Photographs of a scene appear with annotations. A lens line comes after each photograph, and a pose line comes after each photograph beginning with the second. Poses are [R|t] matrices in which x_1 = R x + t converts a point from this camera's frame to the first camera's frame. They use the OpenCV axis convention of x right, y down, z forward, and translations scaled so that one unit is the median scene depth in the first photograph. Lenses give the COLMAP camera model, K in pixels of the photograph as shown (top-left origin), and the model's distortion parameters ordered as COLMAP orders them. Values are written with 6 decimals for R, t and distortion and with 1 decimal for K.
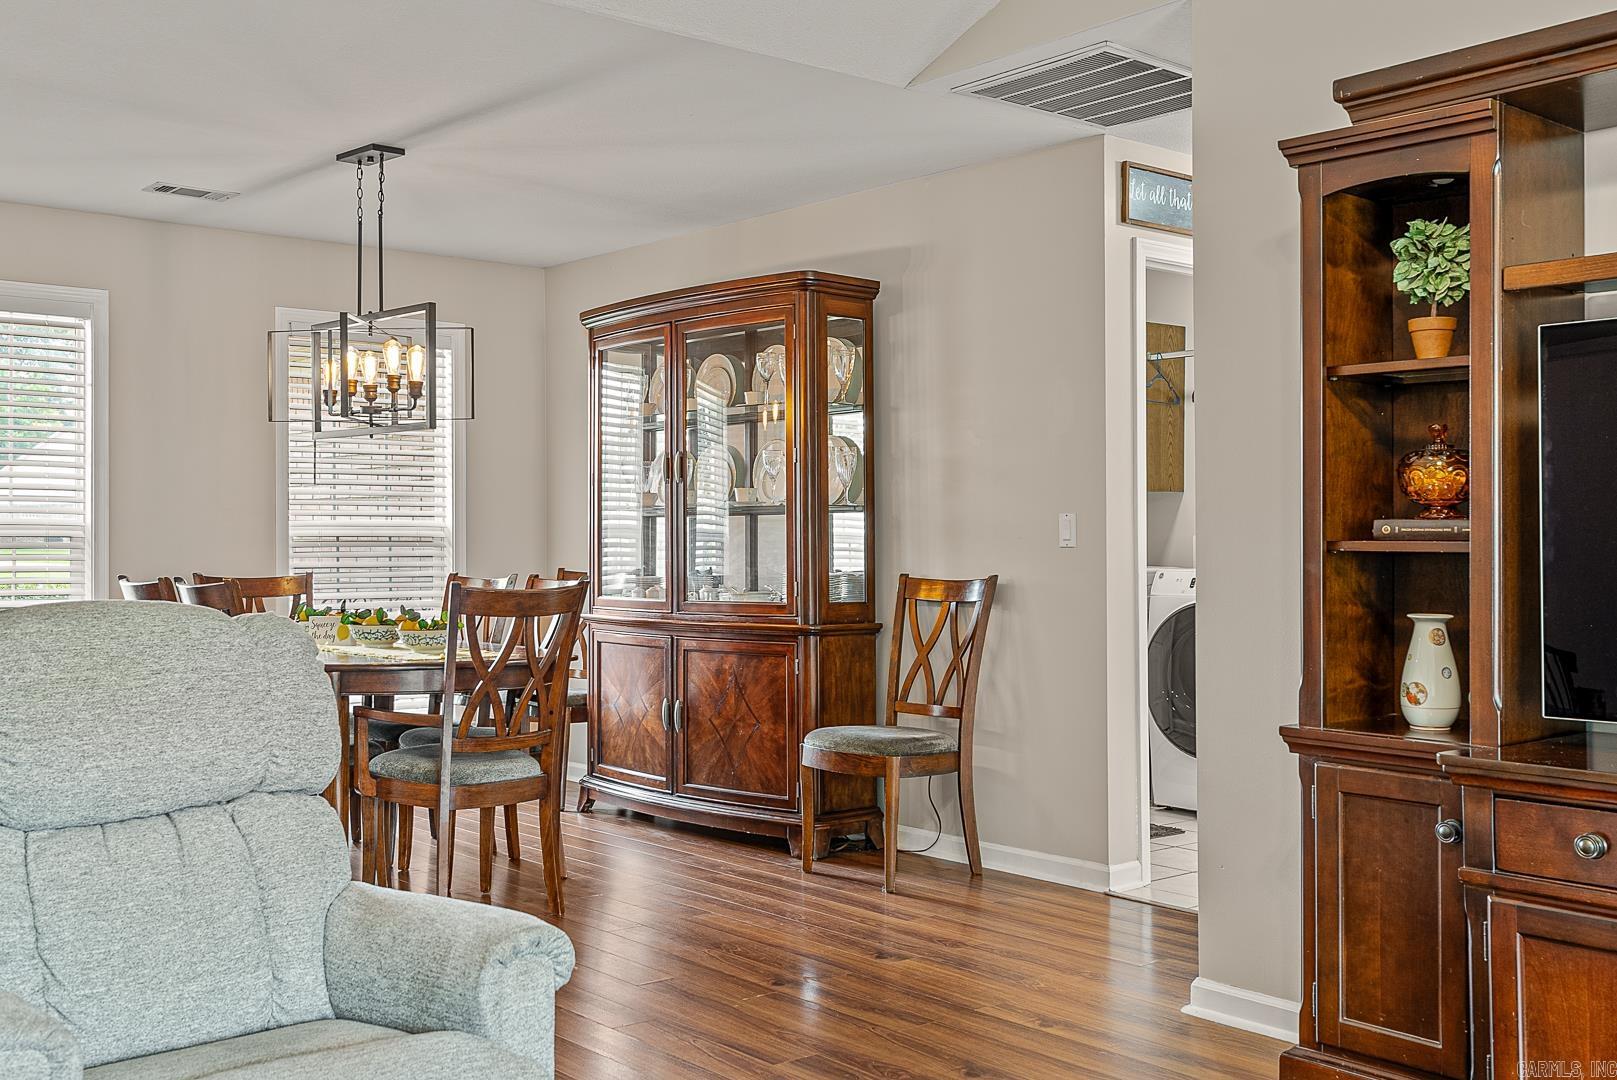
lens RADIAL K [[1628.6, 0, 810.2], [0, 1628.6, 537.1], [0, 0, 1]] dist [0.014119, 0.000000]
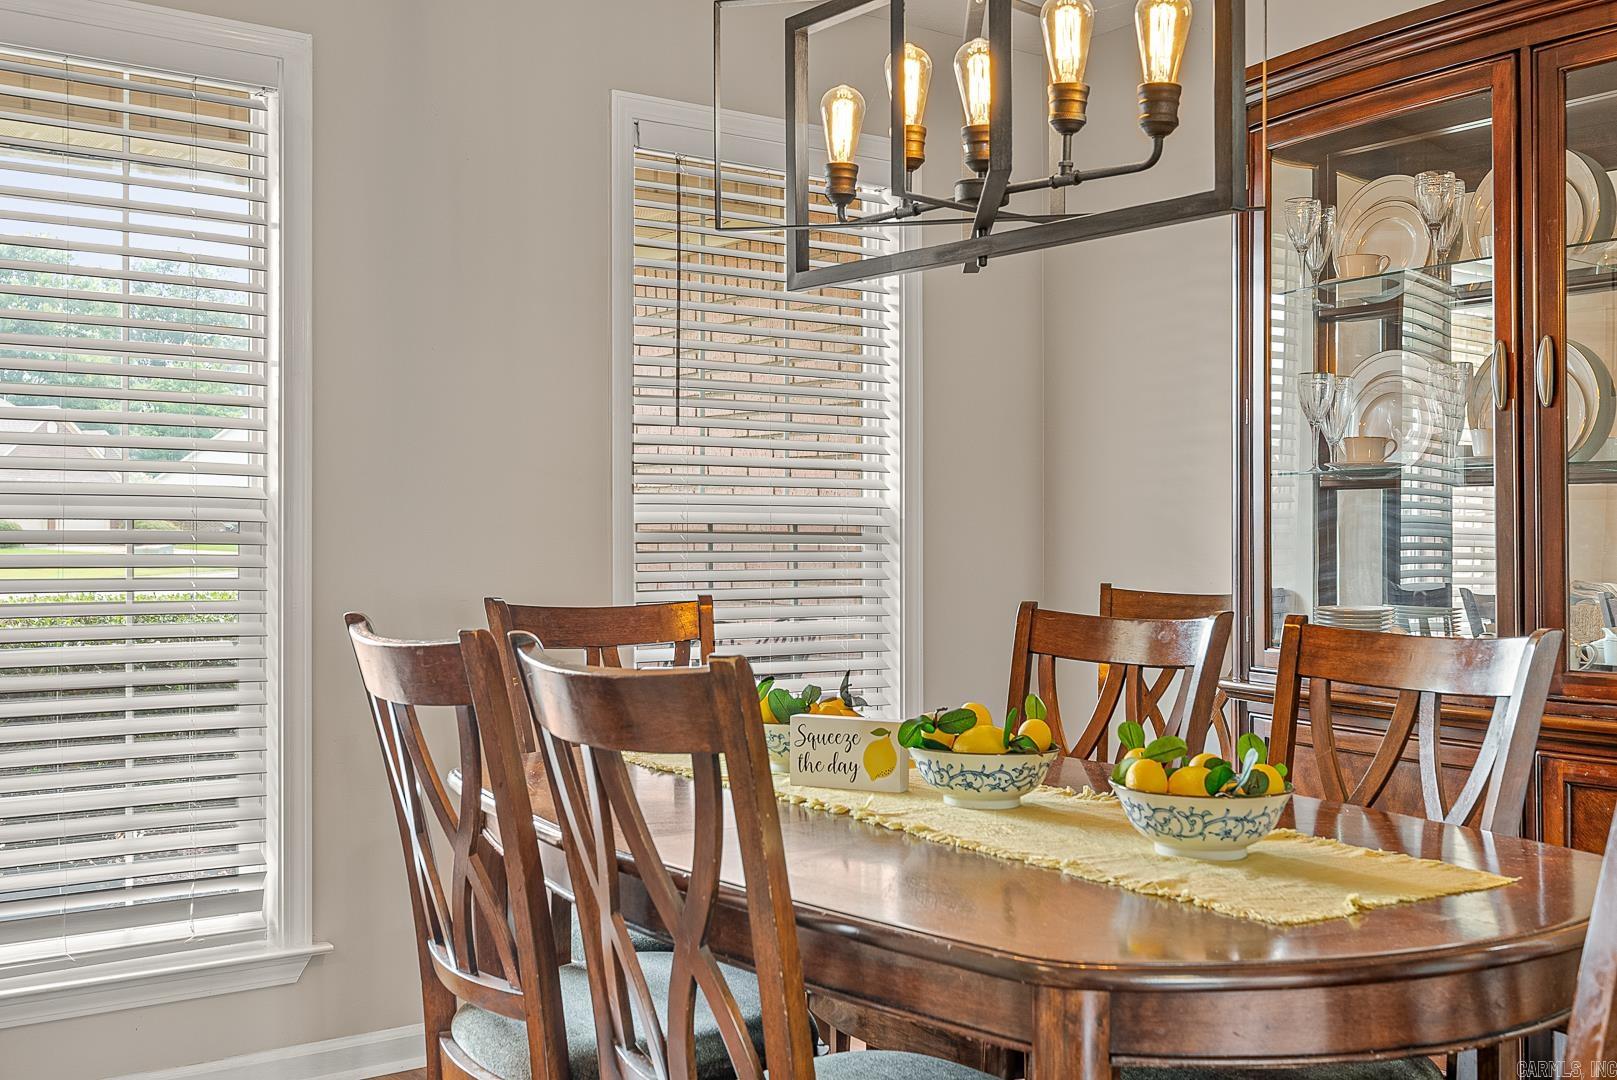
lens RADIAL K [[1628.6, 0, 806.8], [0, 1628.6, 531.9], [0, 0, 1]] dist [0.014119, 0.000000]
pose [[0.995266, 0.003131, -0.097141, -0.228378], [-0.002844, 0.999991, 0.003086, 0.000751], [0.097150, -0.002795, 0.995266, 0.513403]]
